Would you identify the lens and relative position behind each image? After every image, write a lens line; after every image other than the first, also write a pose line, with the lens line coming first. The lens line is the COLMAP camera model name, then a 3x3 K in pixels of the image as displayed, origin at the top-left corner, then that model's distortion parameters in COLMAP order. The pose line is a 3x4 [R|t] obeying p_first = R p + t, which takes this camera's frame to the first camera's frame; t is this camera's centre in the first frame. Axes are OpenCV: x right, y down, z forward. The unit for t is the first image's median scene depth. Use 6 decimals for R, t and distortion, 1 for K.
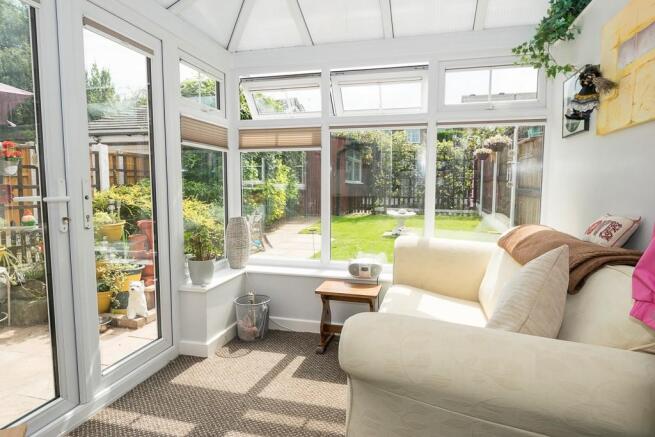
lens RADIAL K [[394.2, 0, 327.3], [0, 394.2, 217.1], [0, 0, 1]] dist [-0.001616, -0.000067]
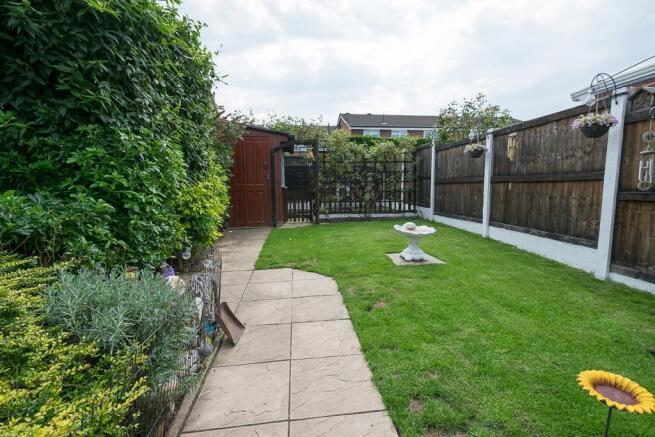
lens RADIAL K [[290.7, 0, 327.0], [0, 290.7, 218.7], [0, 0, 1]] dist [0.002580, 0.000144]
pose [[0.919322, -0.054220, 0.389753, -0.141748], [0.046936, 0.998500, 0.028195, -0.045492], [-0.390697, -0.007627, 0.920488, 0.520879]]
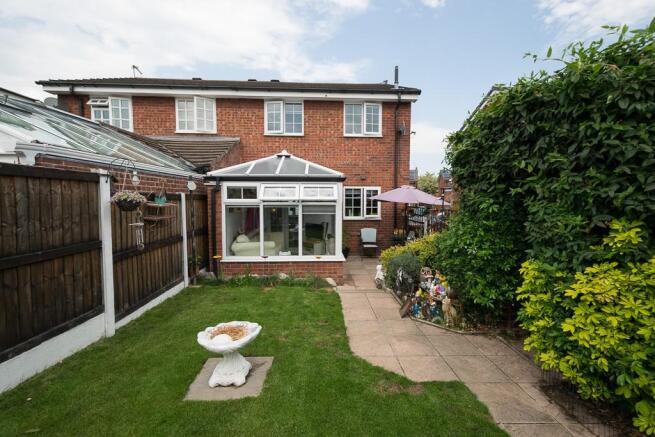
lens RADIAL K [[290.7, 0, 327.7], [0, 290.7, 217.4], [0, 0, 1]] dist [0.002580, 0.000144]
pose [[-0.956185, 0.016995, -0.292270, 0.168432], [-0.031232, 0.986695, 0.159552, -0.192831], [0.291093, 0.161689, -0.942932, 1.230914]]
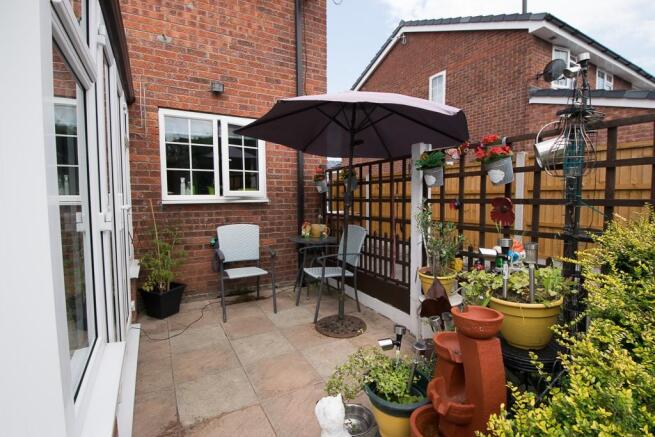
lens RADIAL K [[307.0, 0, 327.1], [0, 307.0, 218.7], [0, 0, 1]] dist [0.000928, 0.000055]
pose [[-0.713073, 0.047713, -0.699464, 0.071609], [-0.060150, 0.989839, 0.128840, -0.139495], [0.698504, 0.133945, -0.702958, 1.004745]]
